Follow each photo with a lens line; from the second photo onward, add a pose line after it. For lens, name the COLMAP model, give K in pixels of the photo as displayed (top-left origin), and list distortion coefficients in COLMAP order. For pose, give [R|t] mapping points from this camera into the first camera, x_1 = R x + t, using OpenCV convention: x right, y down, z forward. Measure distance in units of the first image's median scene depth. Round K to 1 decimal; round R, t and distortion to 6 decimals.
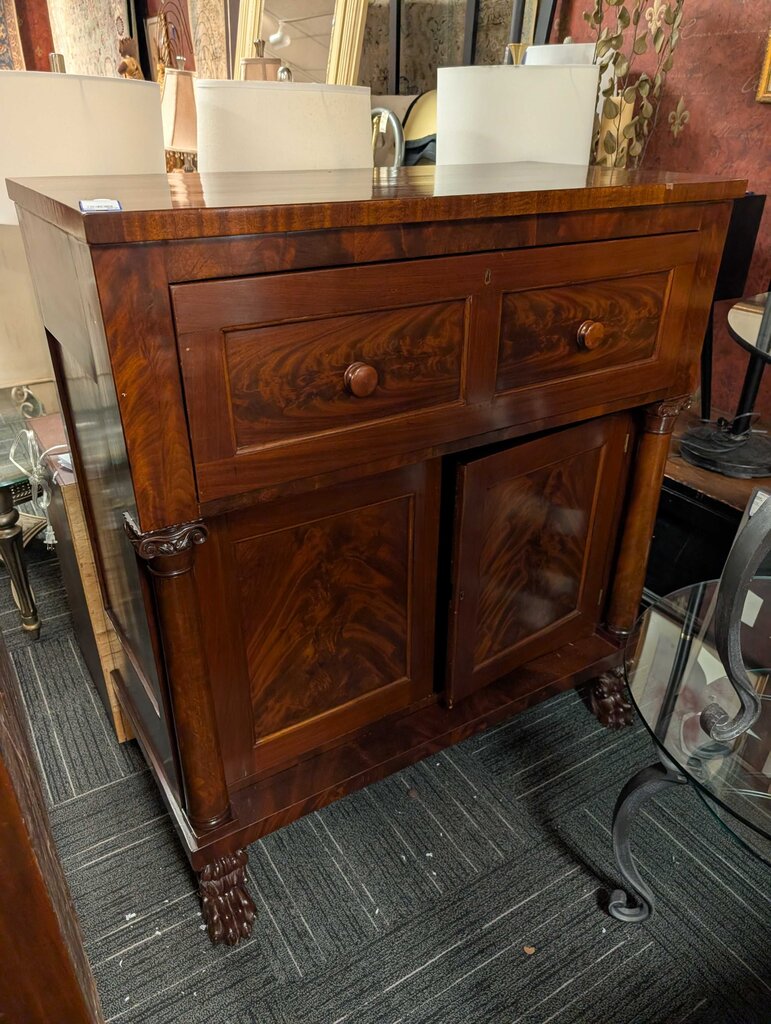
lens RADIAL K [[698.3, 0, 408.0], [0, 698.3, 514.0], [0, 0, 1]] dist [0.005322, -0.009581]
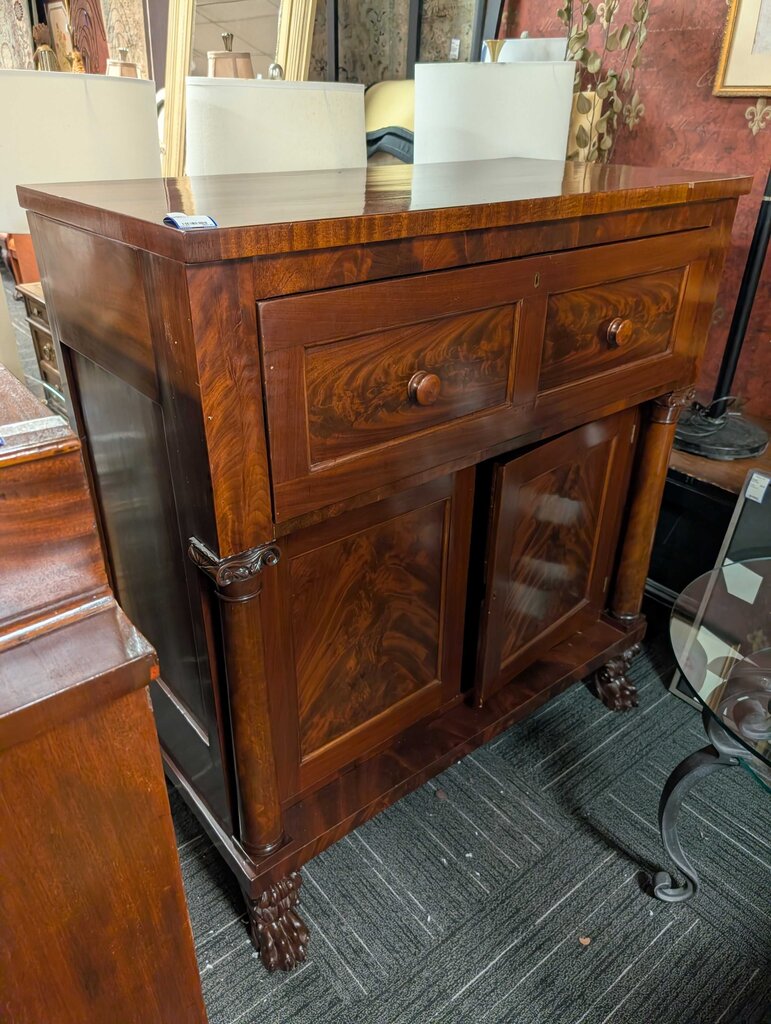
lens RADIAL K [[698.5, 0, 386.8], [0, 698.5, 502.0], [0, 0, 1]] dist [0.002199, -0.006371]
pose [[0.994218, -0.054592, 0.092473, -0.167427], [0.054312, 0.998509, 0.005544, -0.031205], [-0.092638, -0.000489, 0.995700, 0.019325]]
